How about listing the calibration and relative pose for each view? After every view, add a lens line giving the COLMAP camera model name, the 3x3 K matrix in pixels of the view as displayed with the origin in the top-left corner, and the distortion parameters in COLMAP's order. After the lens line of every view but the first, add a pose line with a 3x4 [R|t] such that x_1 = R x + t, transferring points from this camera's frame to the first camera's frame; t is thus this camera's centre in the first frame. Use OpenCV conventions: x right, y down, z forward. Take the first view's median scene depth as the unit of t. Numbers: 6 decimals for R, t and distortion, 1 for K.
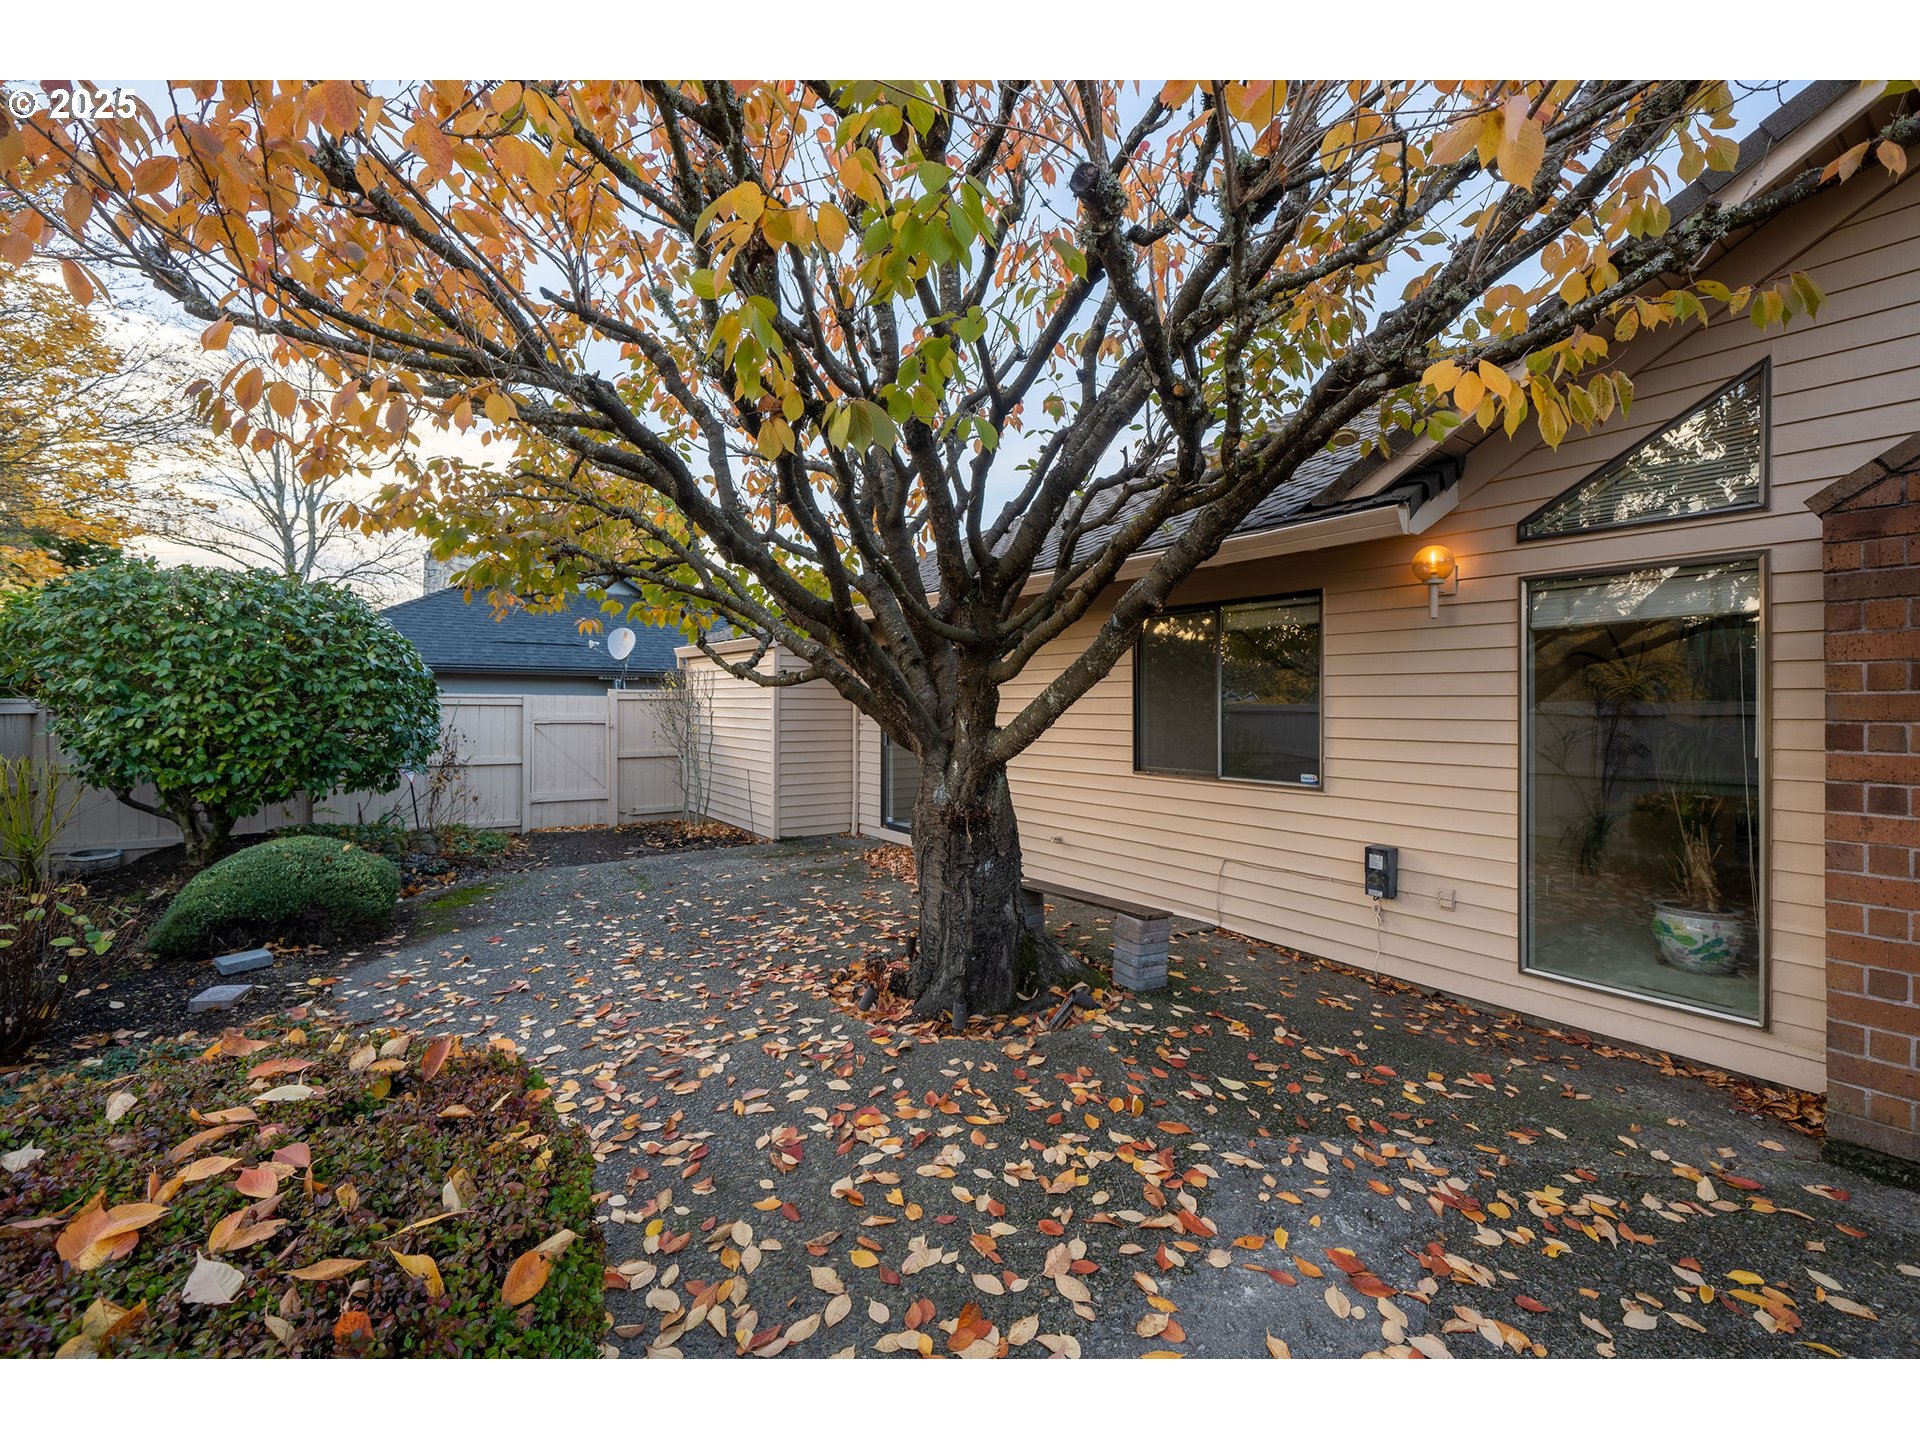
lens RADIAL K [[820.6, 0, 956.2], [0, 820.6, 713.6], [0, 0, 1]] dist [-0.000196, -0.000377]
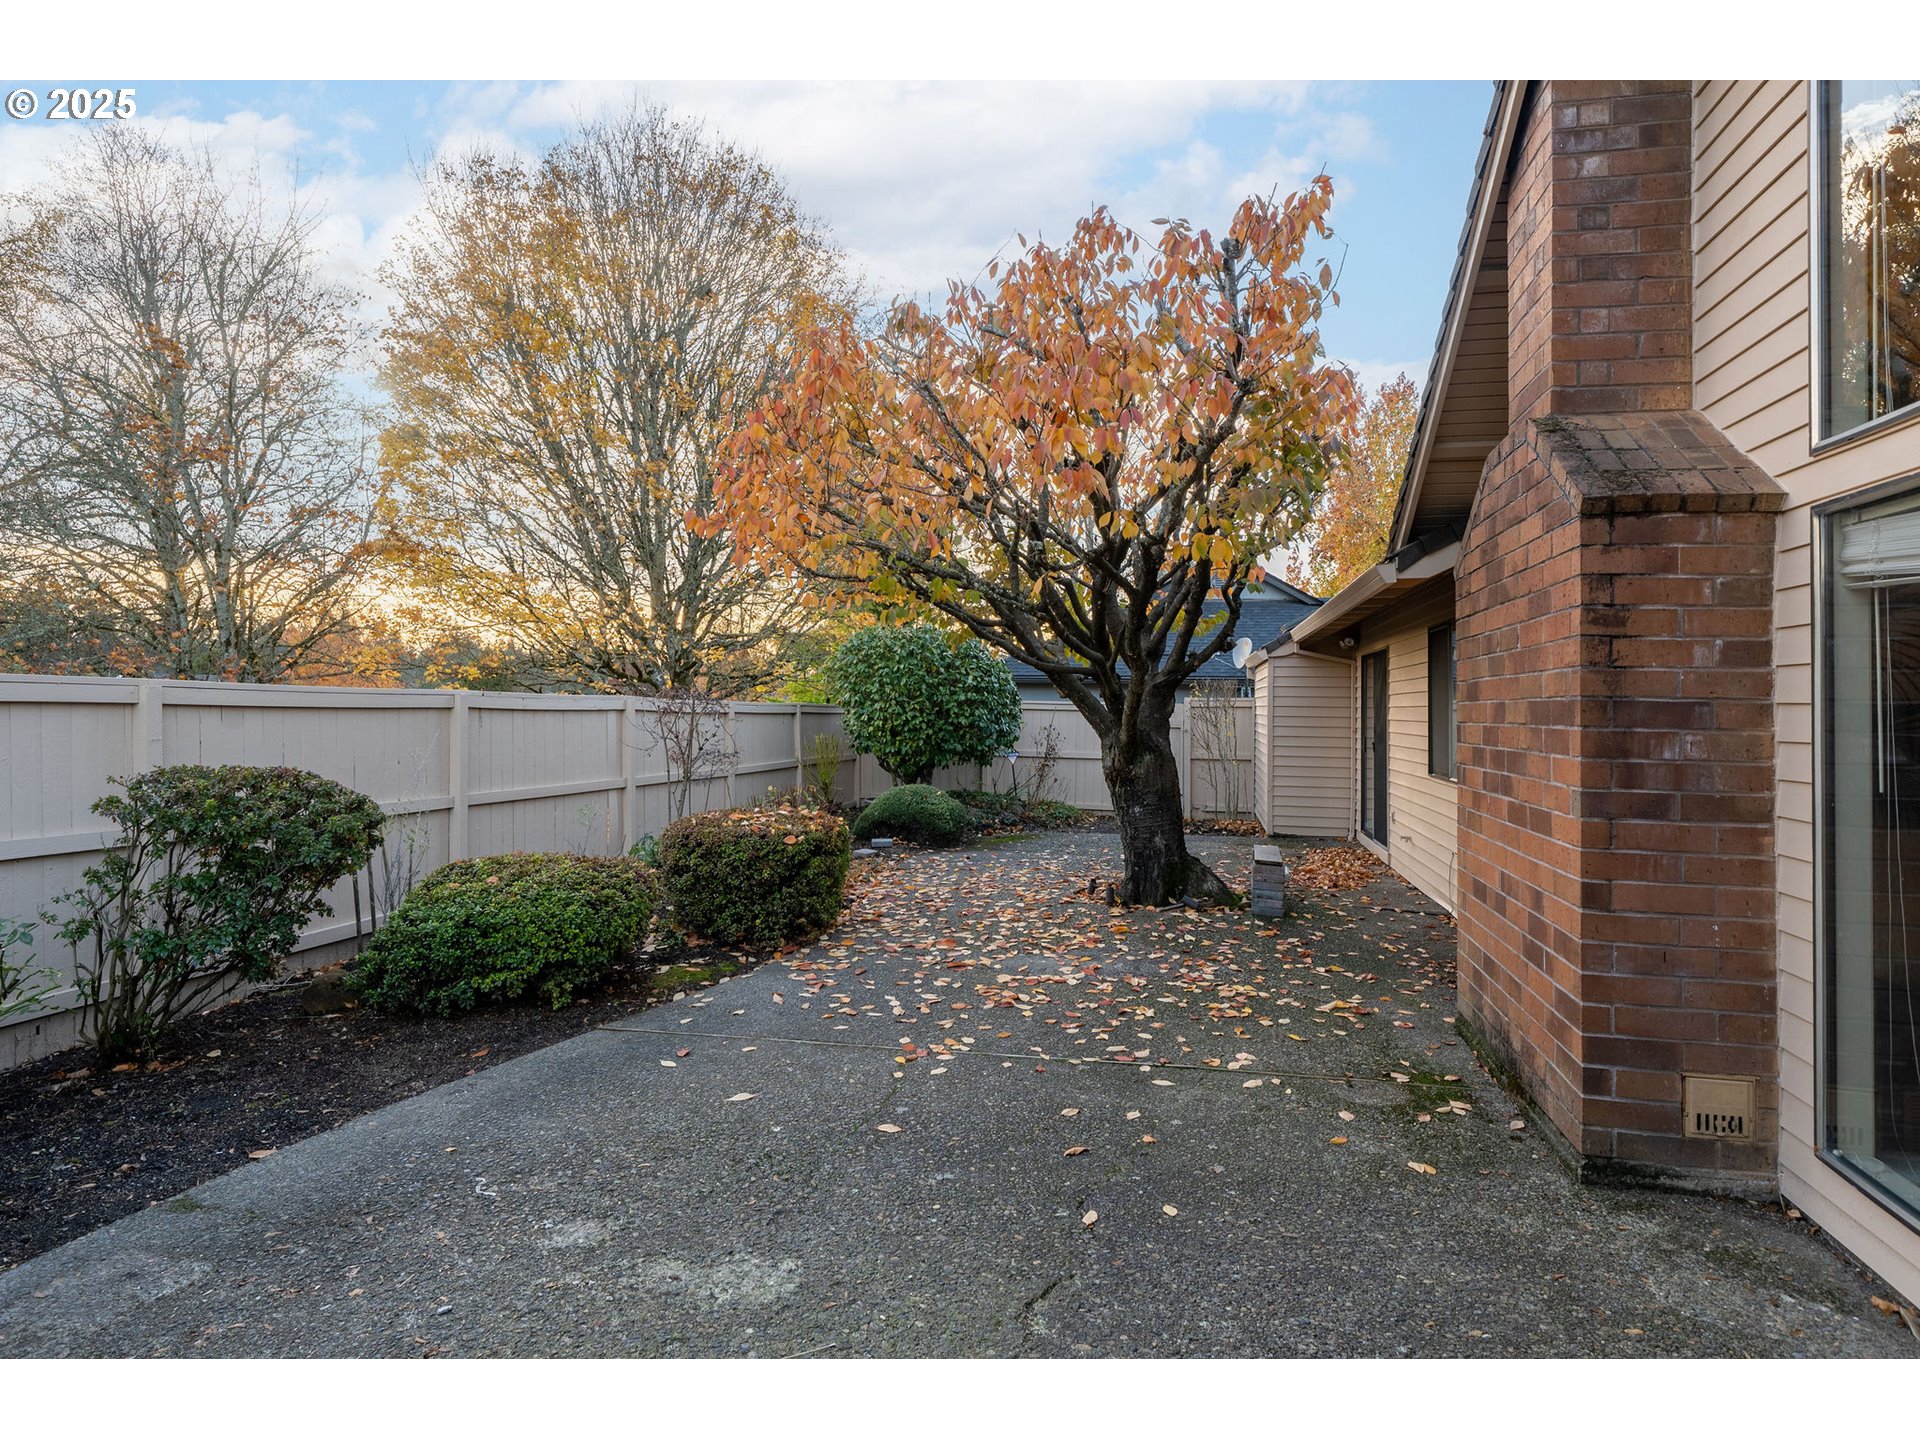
lens RADIAL K [[1091.0, 0, 963.4], [0, 1091.0, 682.6], [0, 0, 1]] dist [0.000349, 0.000838]
pose [[0.674169, -0.011253, -0.738492, 0.847837], [-0.019620, 0.999258, -0.033137, 0.008513], [0.738317, 0.036829, 0.673448, -0.428684]]
